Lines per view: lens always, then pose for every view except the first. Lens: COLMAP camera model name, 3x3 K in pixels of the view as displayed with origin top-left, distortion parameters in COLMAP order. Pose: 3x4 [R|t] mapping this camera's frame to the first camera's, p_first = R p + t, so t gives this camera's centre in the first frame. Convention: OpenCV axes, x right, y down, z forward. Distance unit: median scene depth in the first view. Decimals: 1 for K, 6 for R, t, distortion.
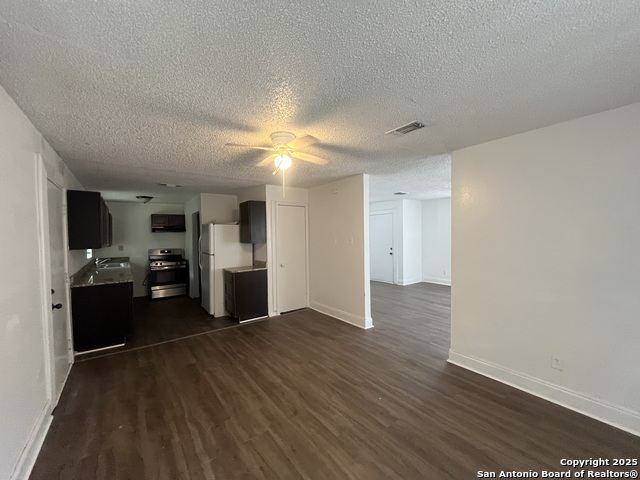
lens RADIAL K [[257.3, 0, 319.3], [0, 257.3, 240.5], [0, 0, 1]] dist [0.000786, 0.000285]
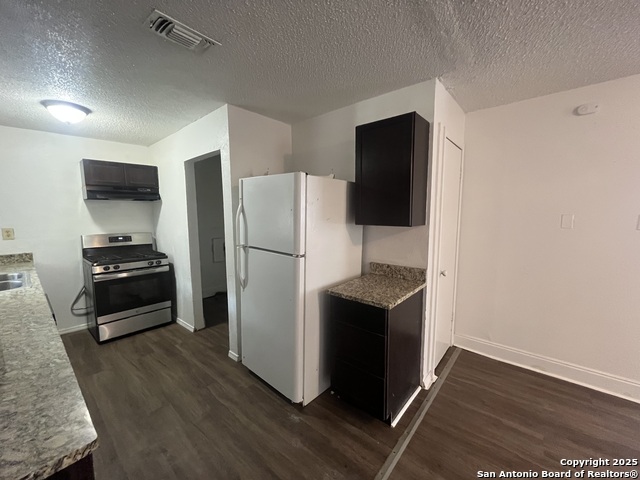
lens RADIAL K [[257.3, 0, 319.3], [0, 257.3, 240.5], [0, 0, 1]] dist [0.000786, 0.000285]
pose [[0.978071, -0.020976, 0.207214, -0.666580], [0.001339, 0.995528, 0.094454, -0.005534], [-0.208269, -0.092105, 0.973725, 0.896527]]
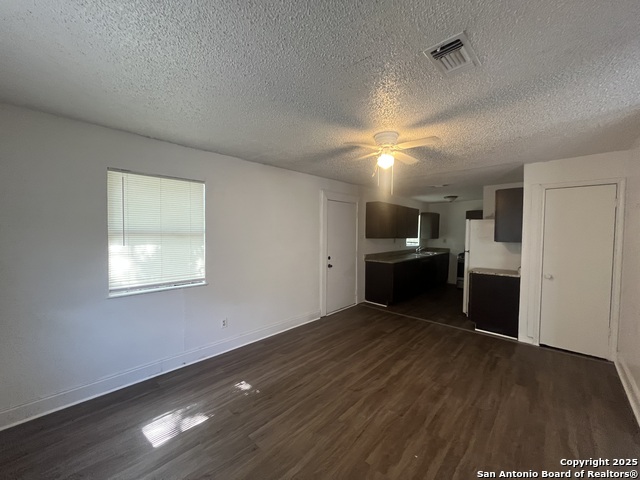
lens RADIAL K [[257.3, 0, 319.3], [0, 257.3, 240.5], [0, 0, 1]] dist [0.000786, 0.000285]
pose [[0.171262, 0.050961, -0.983907, 0.616474], [-0.031746, 0.998428, 0.046188, -0.018057], [0.984714, 0.023325, 0.172610, 0.411073]]
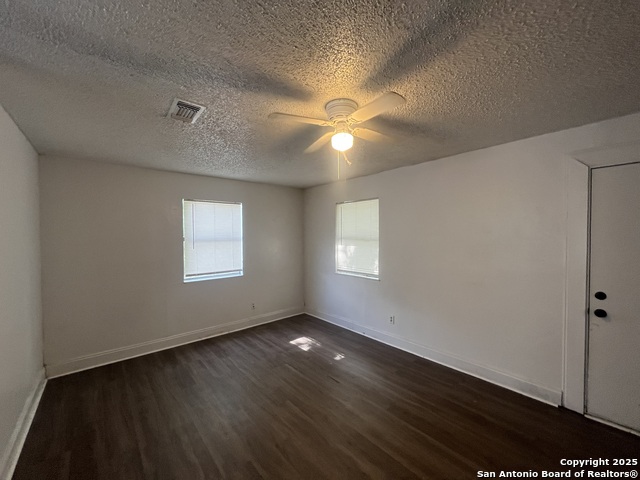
lens RADIAL K [[257.3, 0, 319.3], [0, 257.3, 240.5], [0, 0, 1]] dist [0.000786, 0.000285]
pose [[-0.997415, 0.027518, -0.066375, -0.012762], [0.024457, 0.998619, 0.046487, -0.040442], [0.067563, 0.044744, -0.996711, 1.272637]]
